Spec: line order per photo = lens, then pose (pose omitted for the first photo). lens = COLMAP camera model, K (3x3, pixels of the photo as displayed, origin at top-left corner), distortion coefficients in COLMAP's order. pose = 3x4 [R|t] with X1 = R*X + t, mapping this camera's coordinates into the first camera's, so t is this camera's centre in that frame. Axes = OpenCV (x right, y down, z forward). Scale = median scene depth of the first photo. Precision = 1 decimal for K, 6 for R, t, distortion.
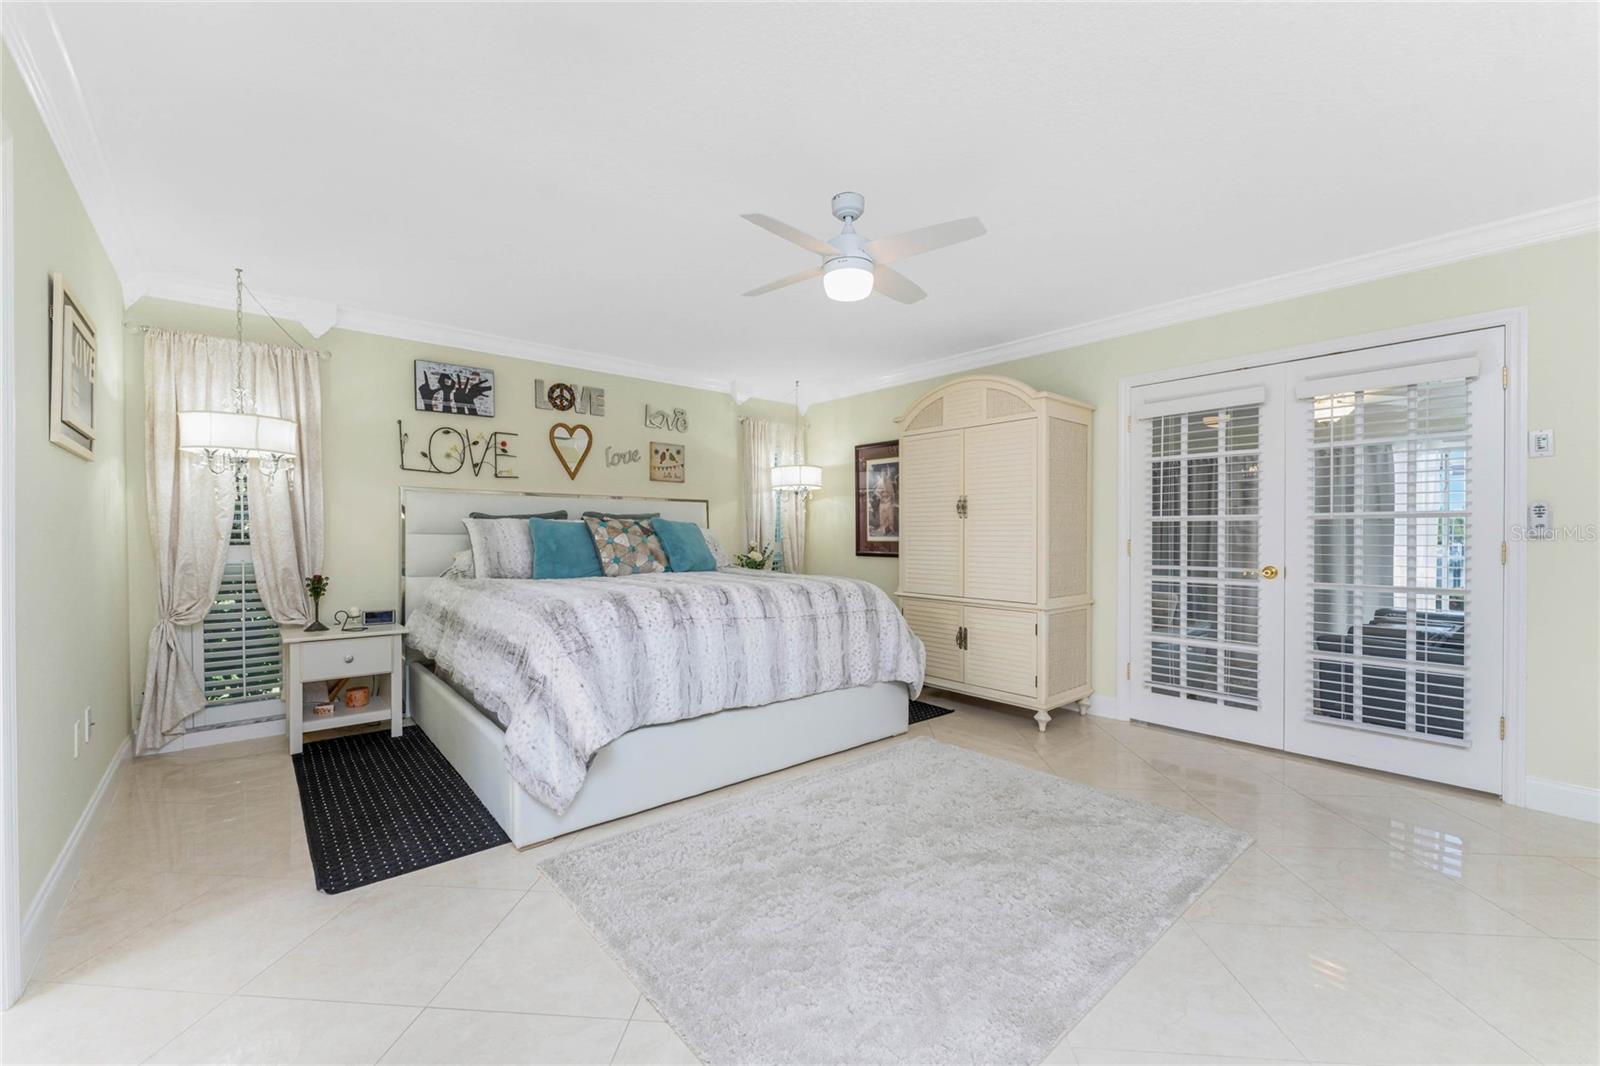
lens RADIAL K [[645.9, 0, 800.0], [0, 645.9, 533.0], [0, 0, 1]] dist [-0.000192, -0.000058]
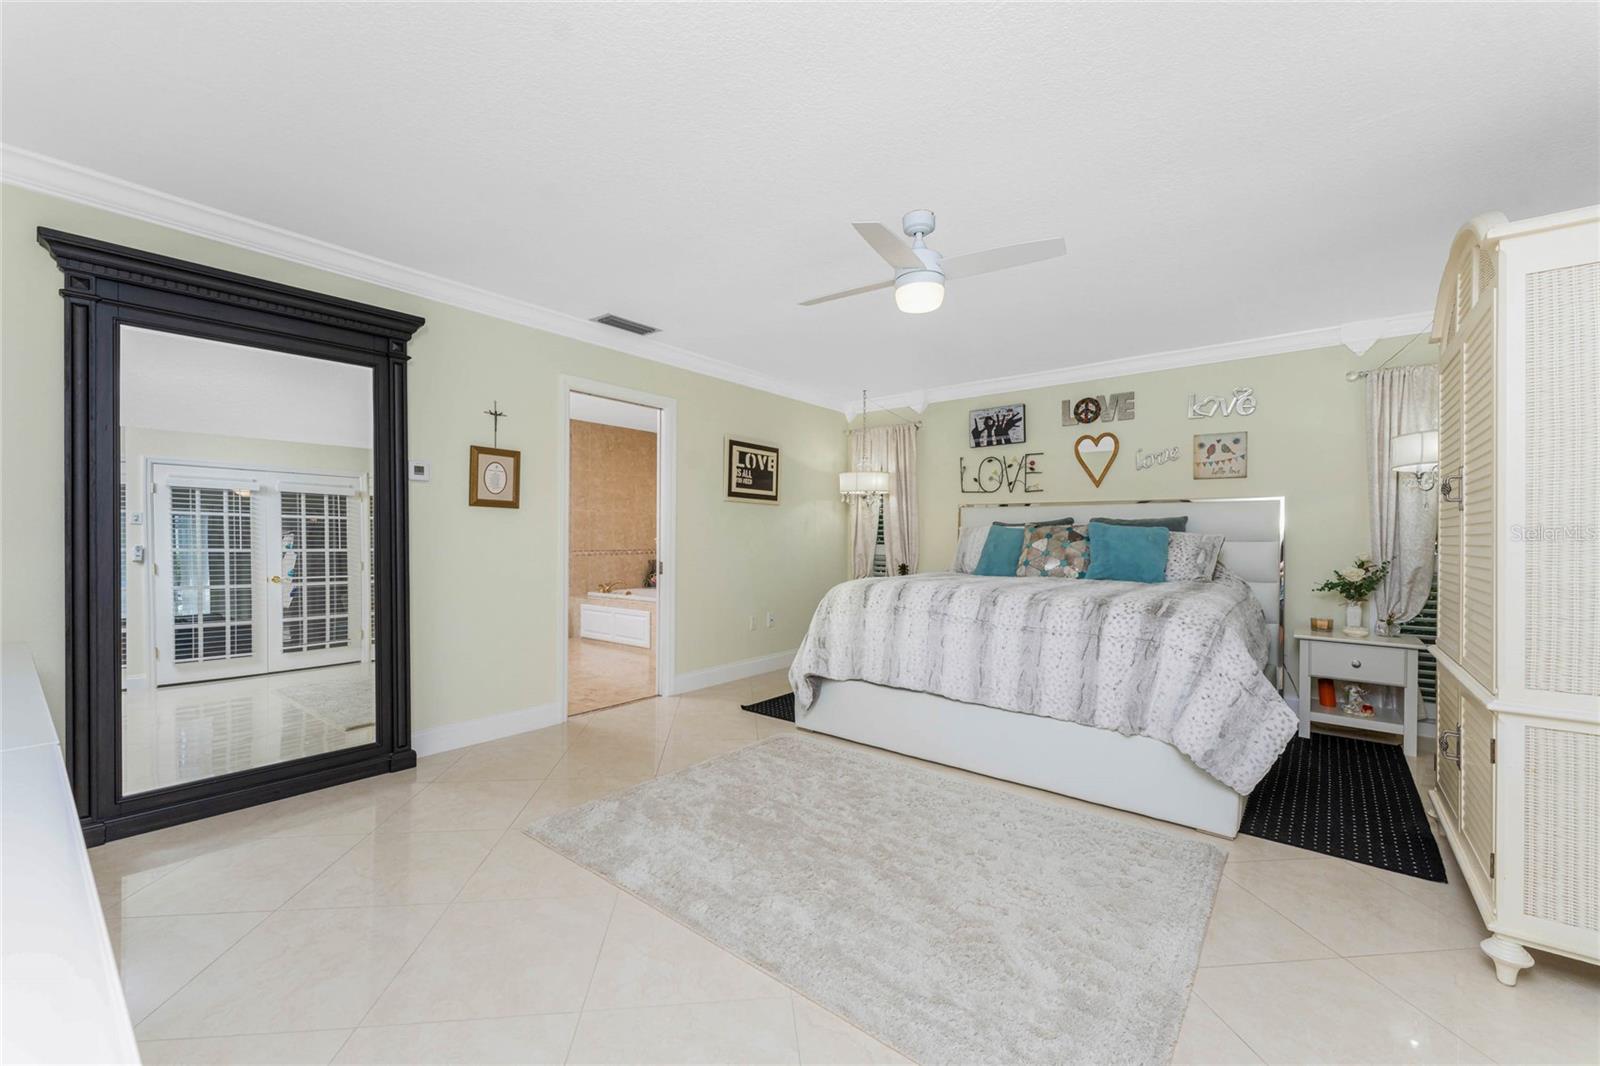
lens RADIAL K [[645.9, 0, 800.0], [0, 645.9, 533.0], [0, 0, 1]] dist [-0.000192, -0.000058]
pose [[0.172030, -0.004659, -0.985081, 0.653622], [-0.005584, 0.999968, -0.005705, -0.000416], [0.985076, 0.006482, 0.171998, 0.386966]]
